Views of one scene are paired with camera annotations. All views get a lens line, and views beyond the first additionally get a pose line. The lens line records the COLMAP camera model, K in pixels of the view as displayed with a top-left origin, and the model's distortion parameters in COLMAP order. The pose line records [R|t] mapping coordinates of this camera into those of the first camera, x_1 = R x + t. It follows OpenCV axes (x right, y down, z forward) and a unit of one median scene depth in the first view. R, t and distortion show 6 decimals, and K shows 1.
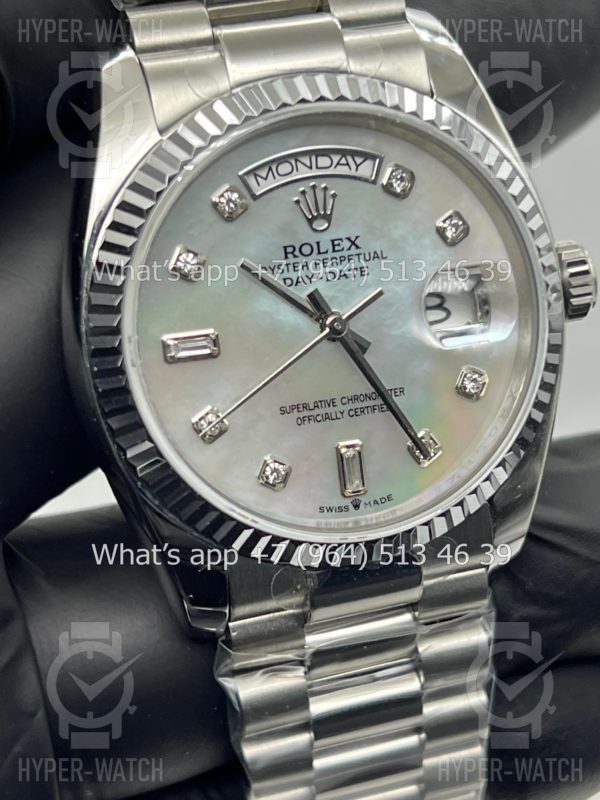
lens RADIAL K [[1927.4, 0, 304.9], [0, 1927.4, 407.7], [0, 0, 1]] dist [0.352604, 0.000000]
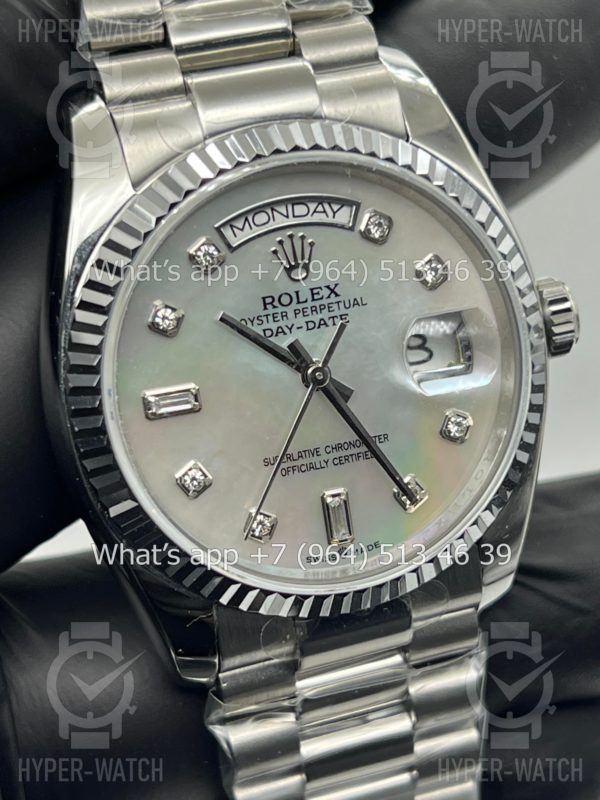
lens RADIAL K [[1927.4, 0, 301.2], [0, 1927.4, 417.0], [0, 0, 1]] dist [0.352604, 0.000000]
pose [[0.999536, -0.029687, 0.006875, 0.000224], [0.029410, 0.998866, 0.037453, -0.058138], [-0.007979, -0.037234, 0.999275, 0.009463]]
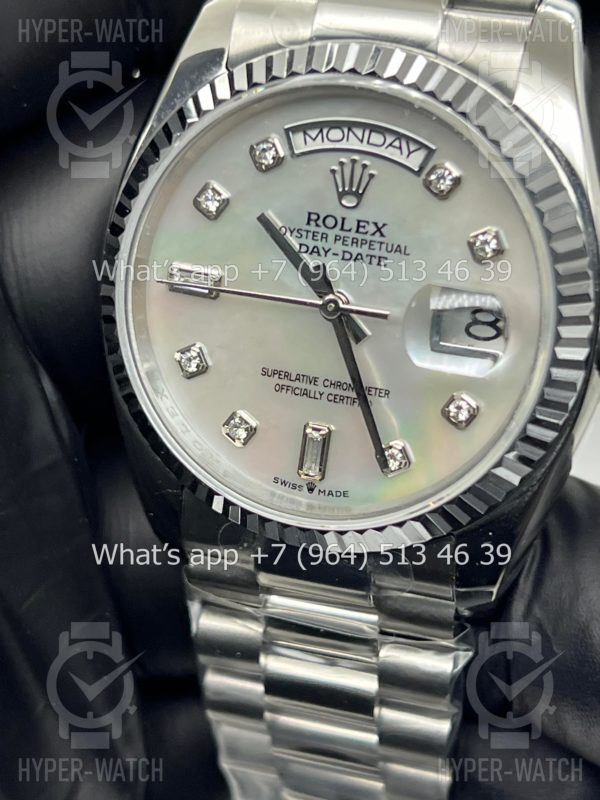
lens RADIAL K [[1927.4, 0, 302.8], [0, 1927.4, 398.0], [0, 0, 1]] dist [0.352604, 0.000000]
pose [[0.816846, 0.331023, -0.472427, 0.471812], [-0.288843, 0.943613, 0.161755, -0.150111], [0.499333, 0.004328, 0.866399, 0.155853]]
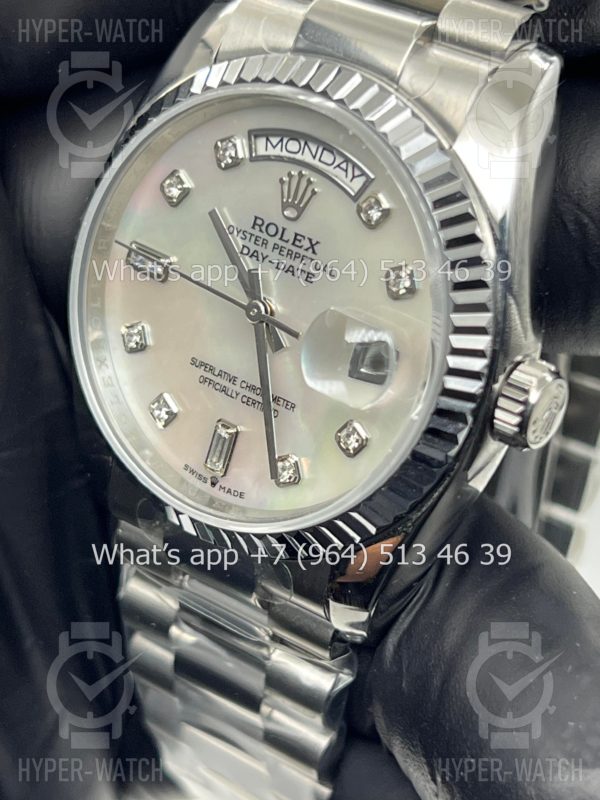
lens RADIAL K [[1927.4, 0, 297.1], [0, 1927.4, 403.4], [0, 0, 1]] dist [0.352604, 0.000000]
pose [[0.593859, 0.492187, -0.636462, 0.670793], [-0.425861, 0.863450, 0.270366, -0.274278], [0.682623, 0.110485, 0.722370, 0.308568]]
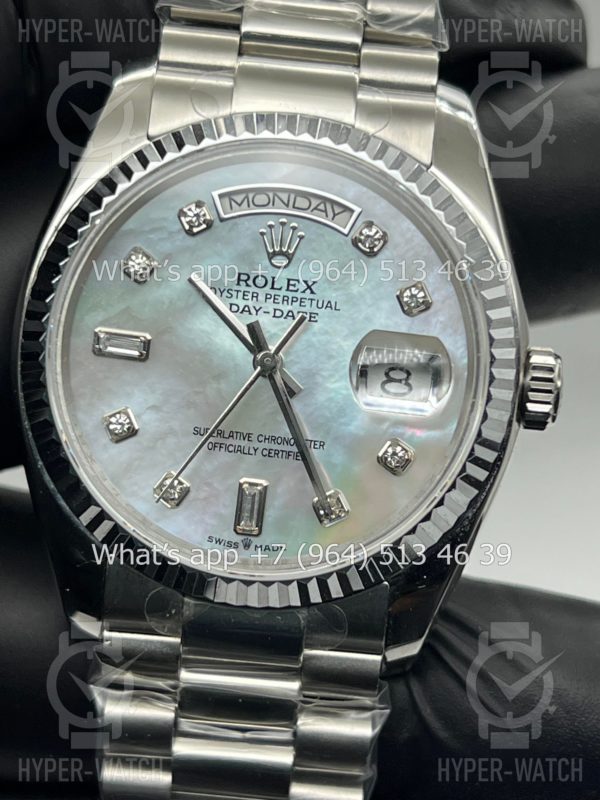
lens RADIAL K [[1927.4, 0, 292.0], [0, 1927.4, 405.6], [0, 0, 1]] dist [0.352604, 0.000000]
pose [[0.933322, 0.235788, -0.270765, 0.299834], [-0.264182, 0.961694, -0.073167, 0.048434], [0.243141, 0.139819, 0.959861, 0.053291]]
